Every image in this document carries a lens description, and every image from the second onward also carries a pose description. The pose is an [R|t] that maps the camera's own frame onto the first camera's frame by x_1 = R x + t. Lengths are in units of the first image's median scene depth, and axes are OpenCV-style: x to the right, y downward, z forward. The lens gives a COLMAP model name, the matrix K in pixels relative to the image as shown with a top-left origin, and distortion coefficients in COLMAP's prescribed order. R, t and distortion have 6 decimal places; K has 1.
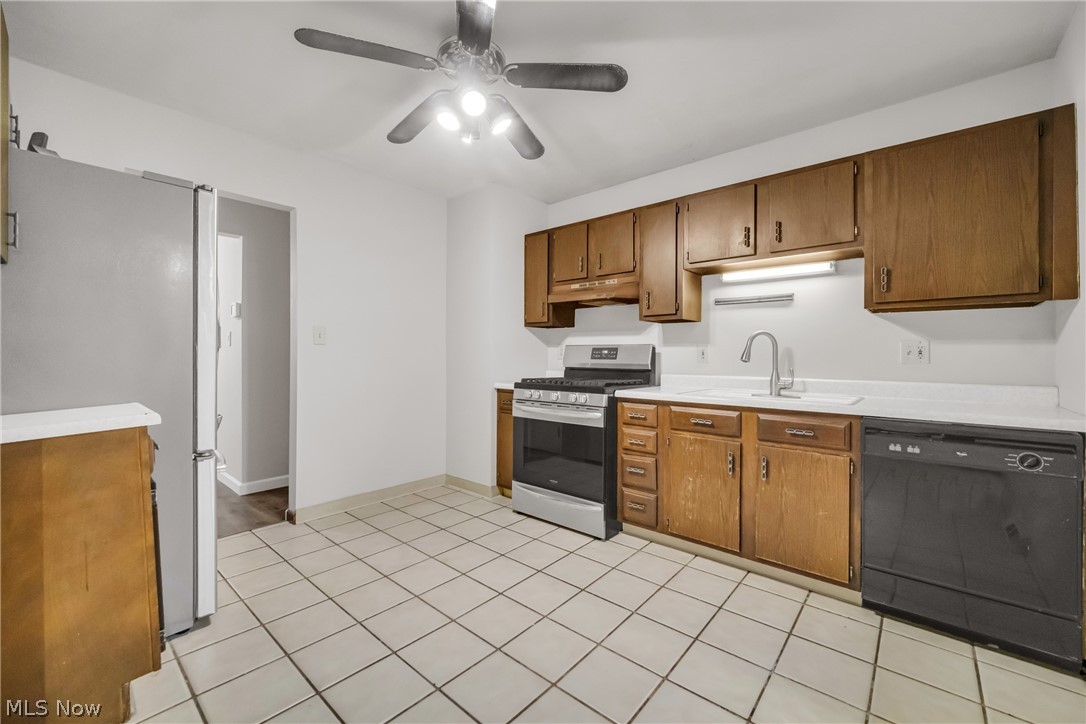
lens RADIAL K [[442.7, 0, 541.1], [0, 442.7, 357.3], [0, 0, 1]] dist [0.001117, -0.000462]
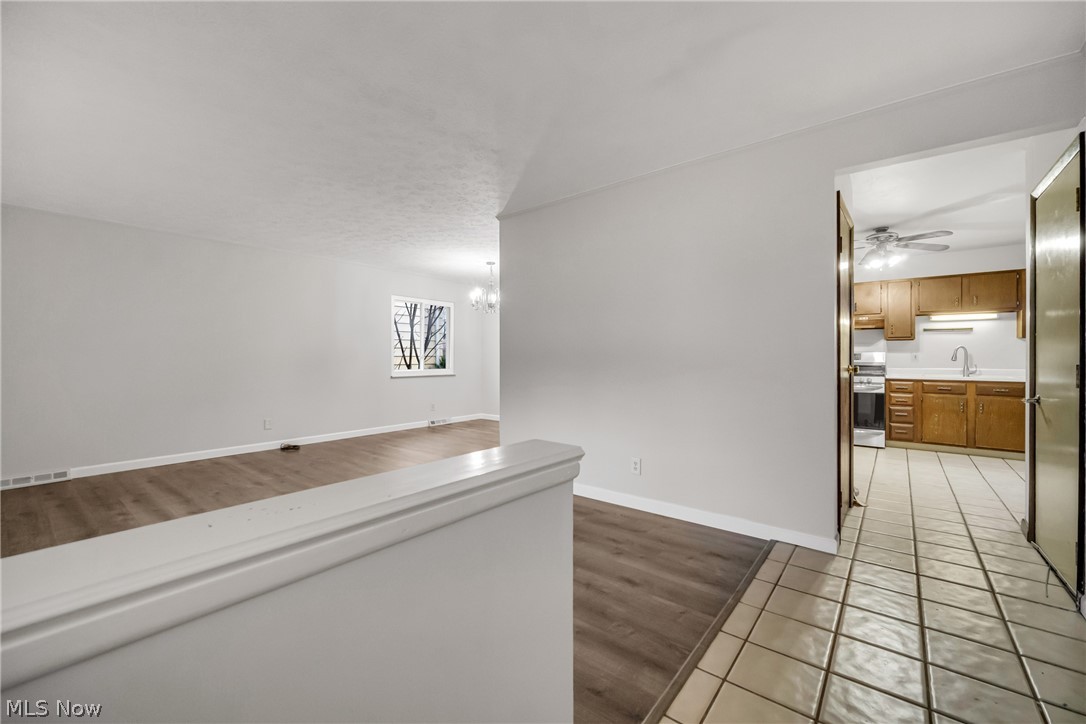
lens RADIAL K [[442.7, 0, 544.7], [0, 442.7, 363.9], [0, 0, 1]] dist [0.001117, -0.000462]
pose [[0.998849, -0.001696, 0.047944, -1.555204], [0.000923, 0.999869, 0.016143, -0.011153], [-0.047966, -0.016081, 0.998720, -0.983168]]
